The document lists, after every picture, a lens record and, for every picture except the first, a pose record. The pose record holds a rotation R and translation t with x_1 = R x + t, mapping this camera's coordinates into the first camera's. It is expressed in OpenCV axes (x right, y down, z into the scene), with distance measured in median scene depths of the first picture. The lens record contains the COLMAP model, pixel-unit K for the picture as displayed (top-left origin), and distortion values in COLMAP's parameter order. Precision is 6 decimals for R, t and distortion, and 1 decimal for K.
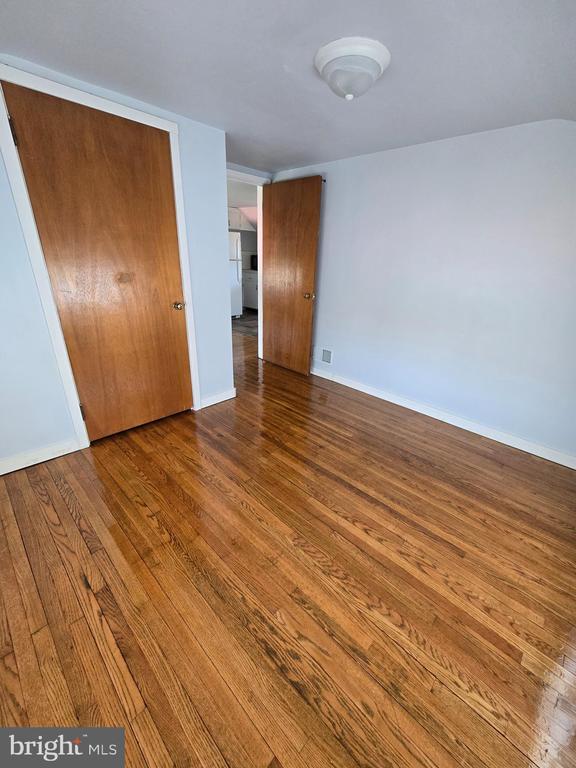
lens RADIAL K [[318.0, 0, 288.0], [0, 318.0, 385.1], [0, 0, 1]] dist [0.001969, 0.000022]
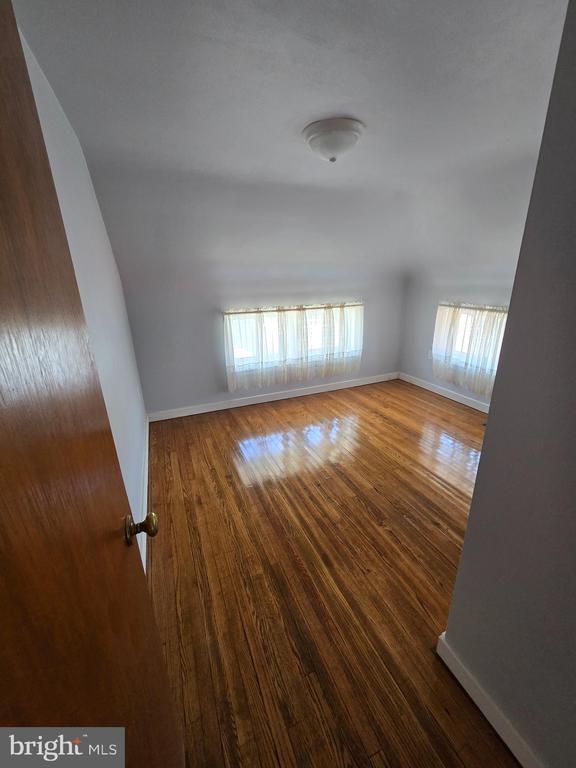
lens RADIAL K [[318.0, 0, 288.8], [0, 318.0, 382.4], [0, 0, 1]] dist [0.001969, 0.000022]
pose [[-0.922294, -0.147101, 0.357401, -0.102723], [0.126573, 0.758779, 0.638932, -0.610211], [-0.365176, 0.634520, -0.681198, 1.363617]]
